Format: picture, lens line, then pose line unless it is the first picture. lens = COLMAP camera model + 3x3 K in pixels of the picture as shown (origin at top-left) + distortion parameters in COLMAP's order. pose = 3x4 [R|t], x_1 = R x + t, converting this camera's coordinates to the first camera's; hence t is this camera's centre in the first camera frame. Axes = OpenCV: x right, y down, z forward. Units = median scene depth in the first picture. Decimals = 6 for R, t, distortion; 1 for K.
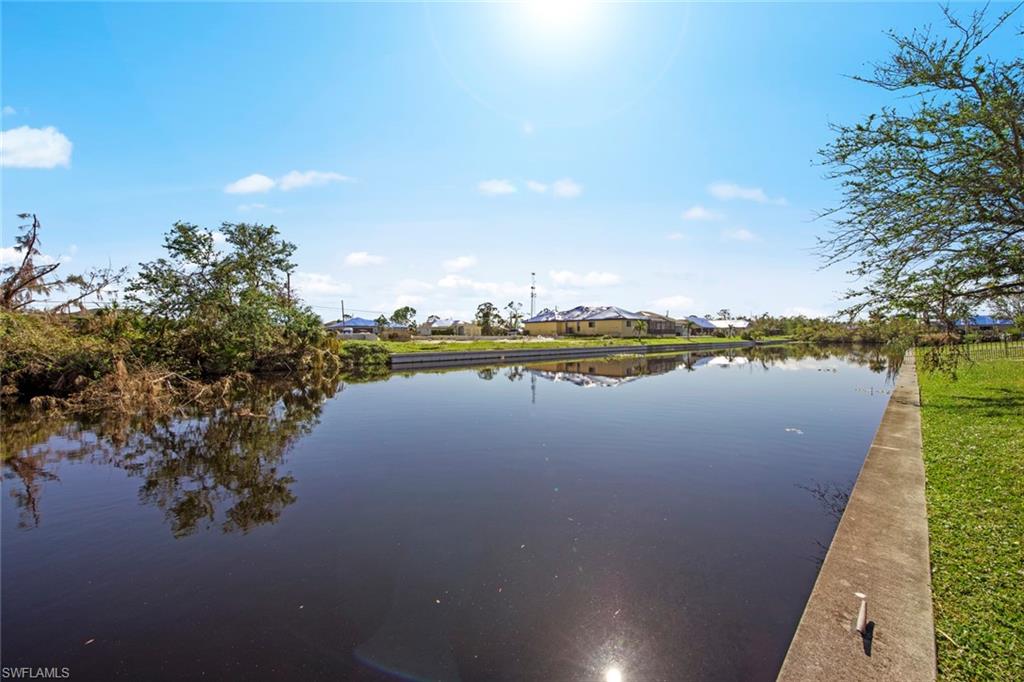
lens RADIAL K [[359.8, 0, 510.1], [0, 359.8, 336.3], [0, 0, 1]] dist [0.011555, -0.005132]
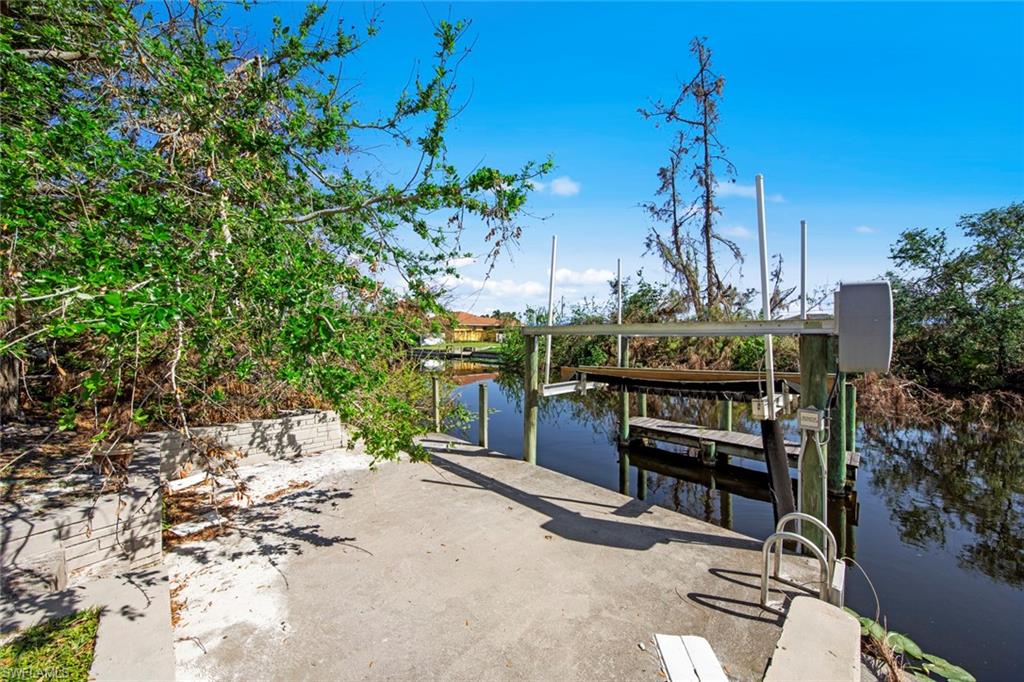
lens RADIAL K [[359.8, 0, 510.1], [0, 359.8, 336.3], [0, 0, 1]] dist [0.011555, -0.005132]
pose [[0.059074, 0.000437, -0.998254, 0.017380], [-0.000473, 1.000000, 0.000409, -0.017697], [0.998253, 0.000448, 0.059074, -0.122944]]
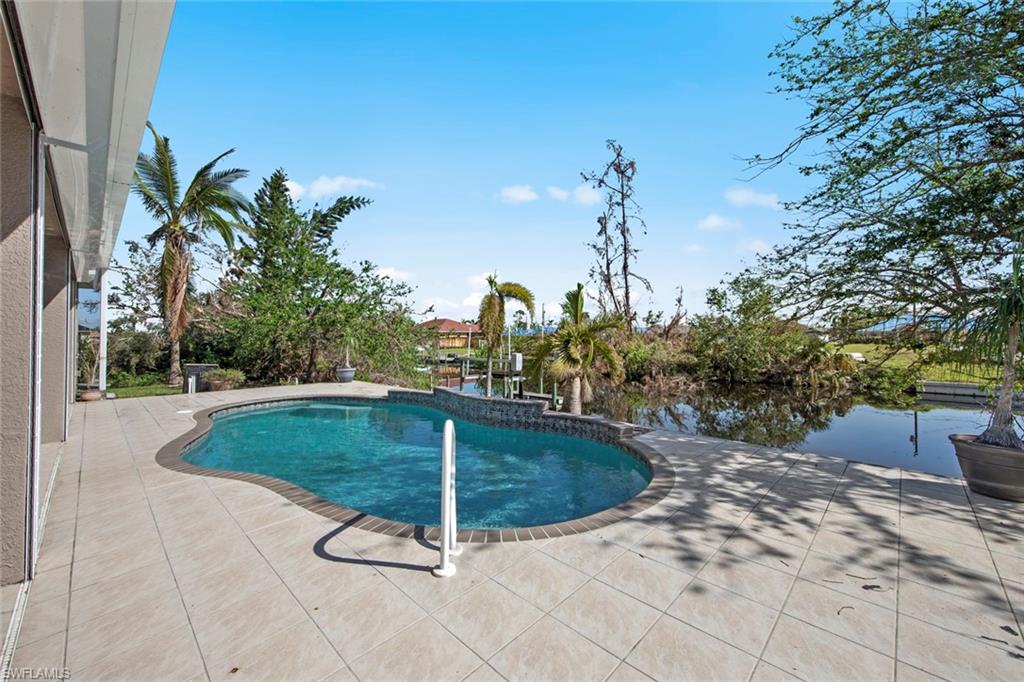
lens RADIAL K [[401.1, 0, 512.0], [0, 401.1, 341.0], [0, 0, 1]] dist [0.000723, -0.000031]
pose [[0.081162, 0.010310, -0.996648, 0.692791], [0.002447, 0.999941, 0.010543, -0.072192], [0.996698, -0.003295, 0.081132, -0.052094]]
